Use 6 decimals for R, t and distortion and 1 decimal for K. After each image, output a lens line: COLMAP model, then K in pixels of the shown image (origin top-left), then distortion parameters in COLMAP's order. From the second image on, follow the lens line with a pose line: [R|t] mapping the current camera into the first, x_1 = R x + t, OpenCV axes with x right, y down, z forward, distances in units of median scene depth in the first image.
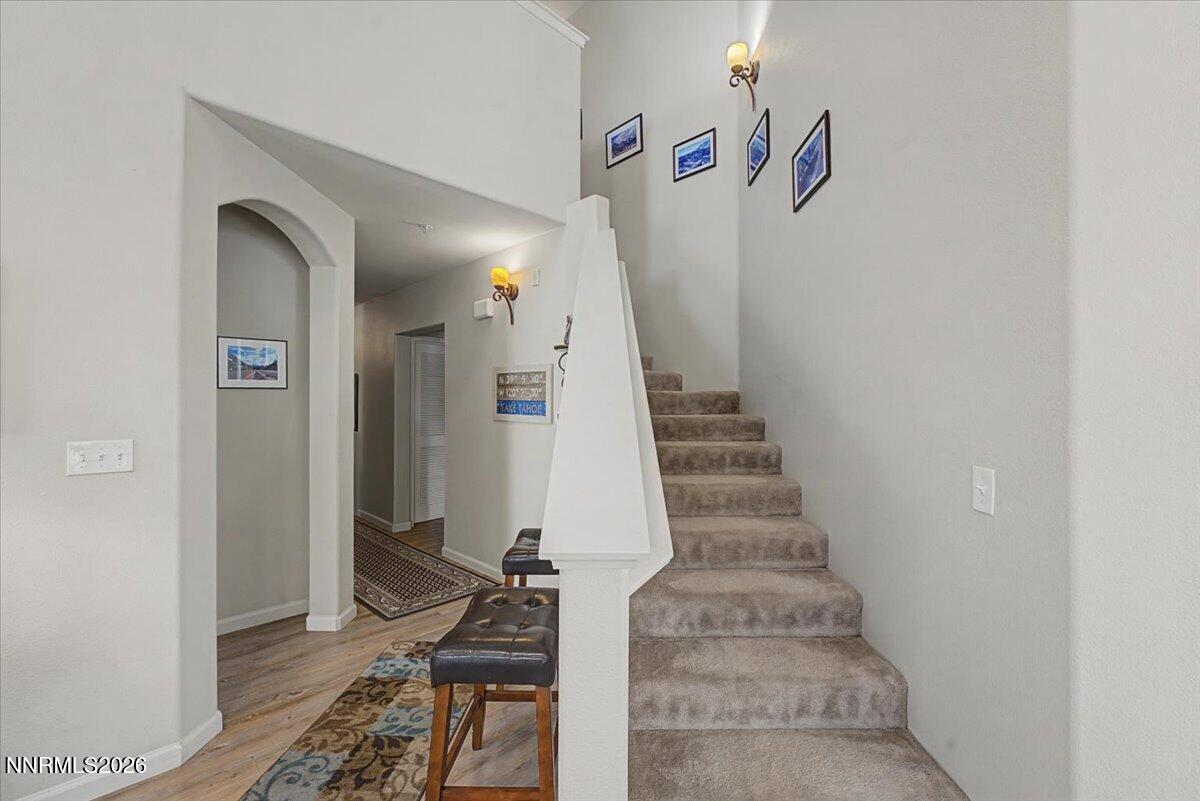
lens RADIAL K [[480.2, 0, 600.1], [0, 480.2, 398.0], [0, 0, 1]] dist [-0.003866, 0.000092]
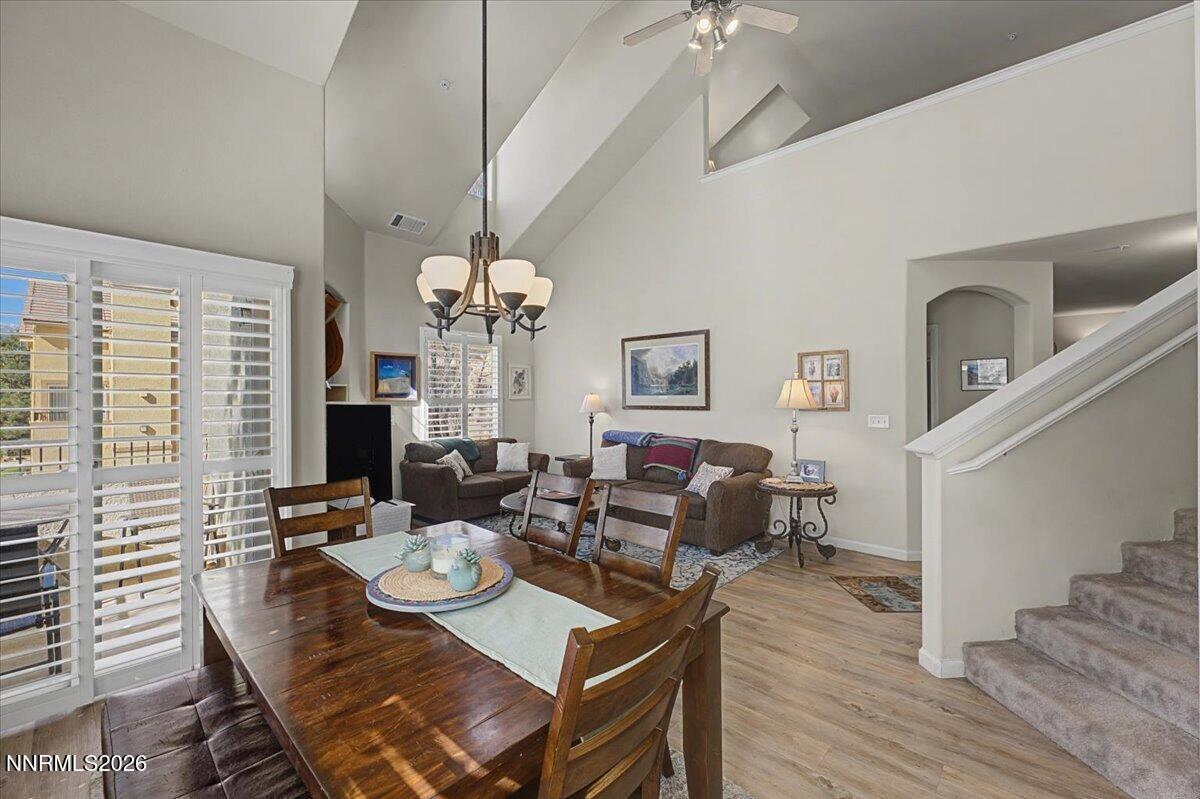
lens RADIAL K [[480.2, 0, 600.1], [0, 480.2, 397.0], [0, 0, 1]] dist [-0.003866, 0.000092]
pose [[0.034416, -0.004158, -0.999399, 0.837541], [0.009932, 0.999943, -0.003818, -0.003970], [0.999358, -0.009795, 0.034456, -0.337707]]
